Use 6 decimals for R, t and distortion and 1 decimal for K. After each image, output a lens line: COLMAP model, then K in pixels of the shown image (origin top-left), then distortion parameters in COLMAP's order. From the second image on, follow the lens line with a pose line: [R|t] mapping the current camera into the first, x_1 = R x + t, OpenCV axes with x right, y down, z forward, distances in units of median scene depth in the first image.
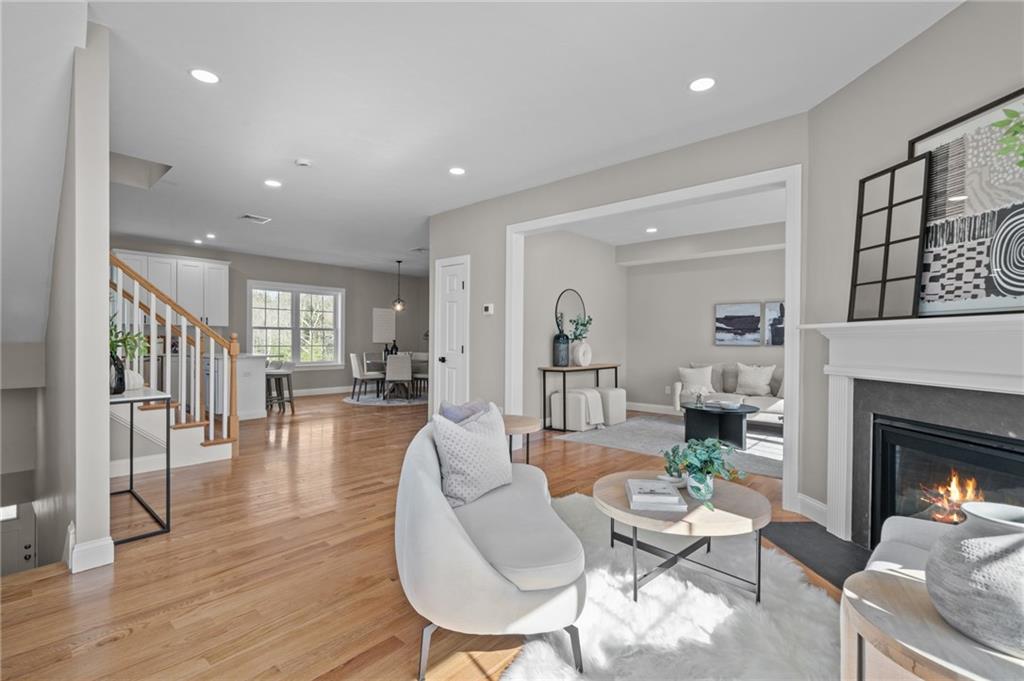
lens RADIAL K [[473.1, 0, 494.1], [0, 473.1, 344.6], [0, 0, 1]] dist [0.000692, -0.000932]
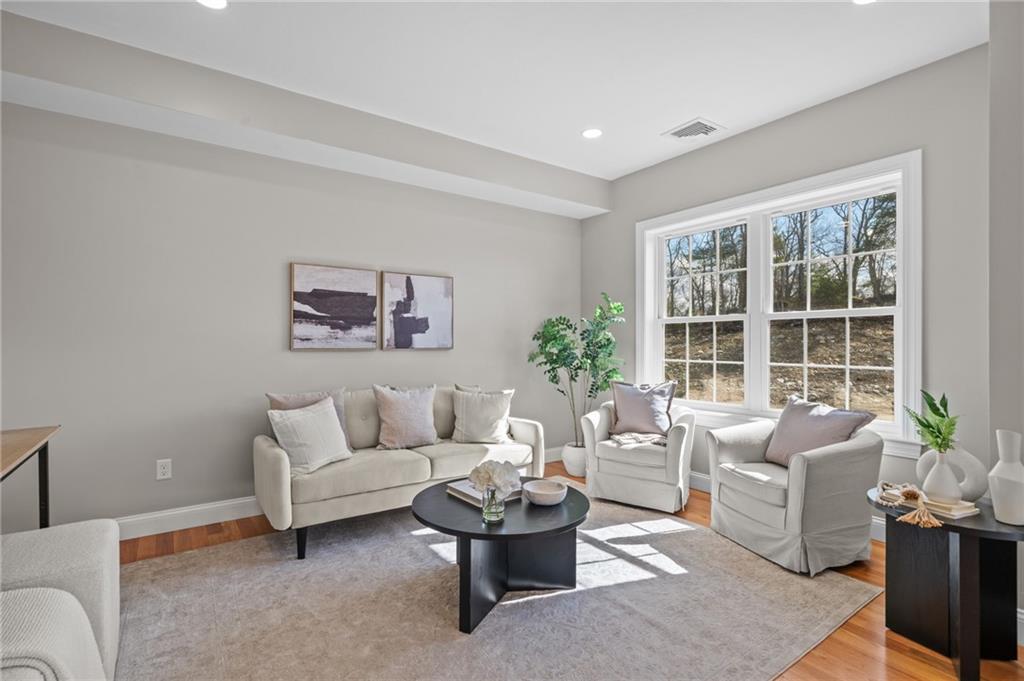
lens RADIAL K [[473.1, 0, 494.7], [0, 473.1, 343.5], [0, 0, 1]] dist [0.000692, -0.000932]
pose [[0.218112, -0.005502, 0.975908, 0.060142], [0.007312, 0.999965, 0.004004, -0.006153], [-0.975896, 0.006263, 0.218144, 0.766999]]
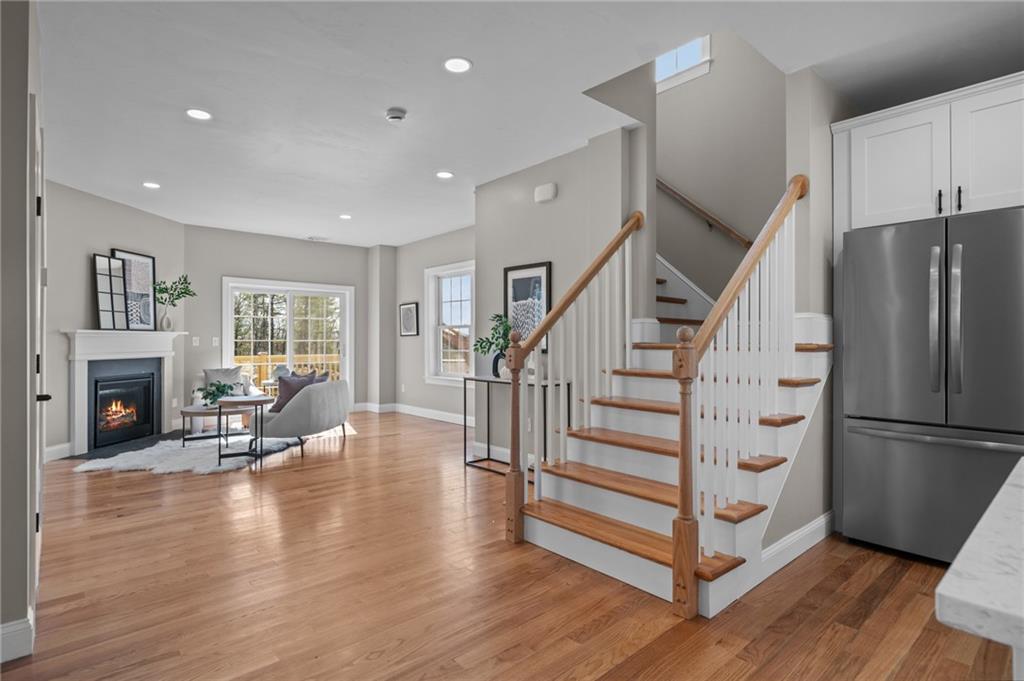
lens RADIAL K [[505.4, 0, 495.3], [0, 505.4, 345.8], [0, 0, 1]] dist [0.005318, 0.001643]
pose [[-0.993196, -0.007896, 0.116186, -0.433315], [-0.006096, 0.999856, 0.015843, -0.010822], [-0.116294, 0.015027, -0.993101, 1.186743]]
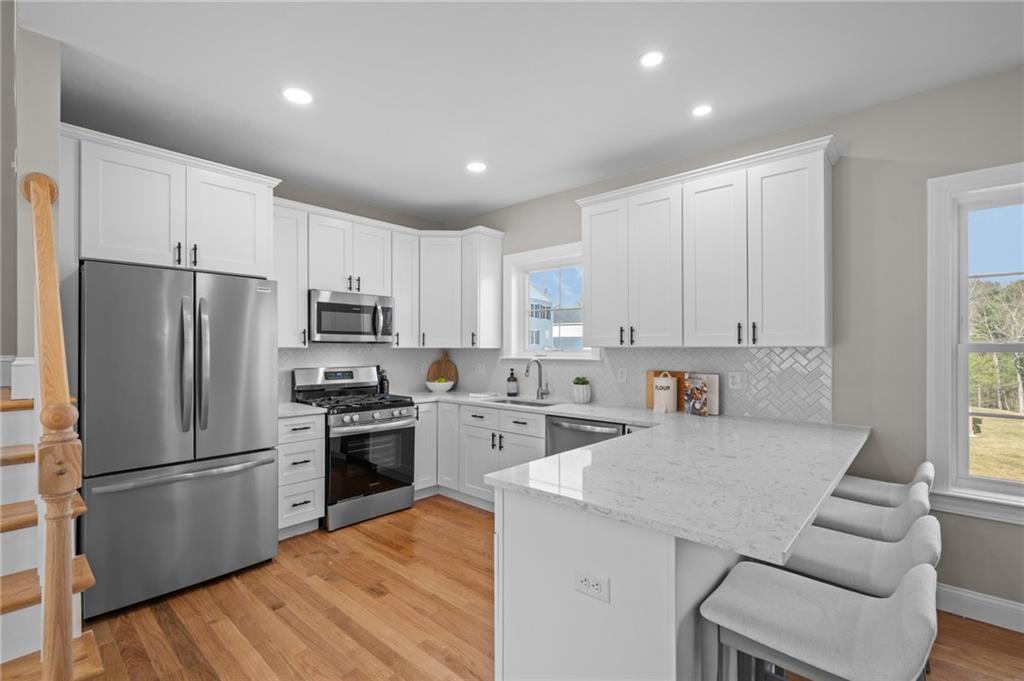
lens RADIAL K [[457.3, 0, 498.0], [0, 457.3, 347.6], [0, 0, 1]] dist [0.001894, 0.002315]
pose [[-0.019522, -0.007666, -0.999780, -0.349224], [-0.005428, 0.999957, -0.007561, -0.038569], [0.999795, 0.005279, -0.019562, 1.023123]]
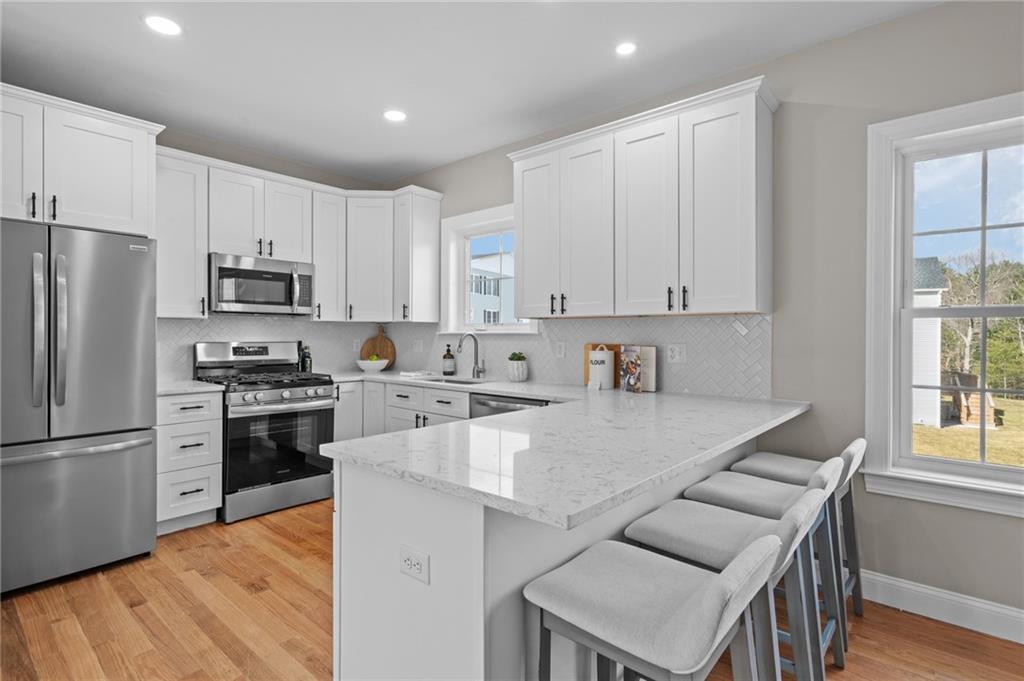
lens RADIAL K [[505.4, 0, 496.0], [0, 505.4, 334.5], [0, 0, 1]] dist [0.005318, 0.001643]
pose [[-0.007604, -0.006279, -0.999951, -0.355676], [-0.007579, 0.999952, -0.006221, -0.023310], [0.999942, 0.007532, -0.007651, 1.094452]]
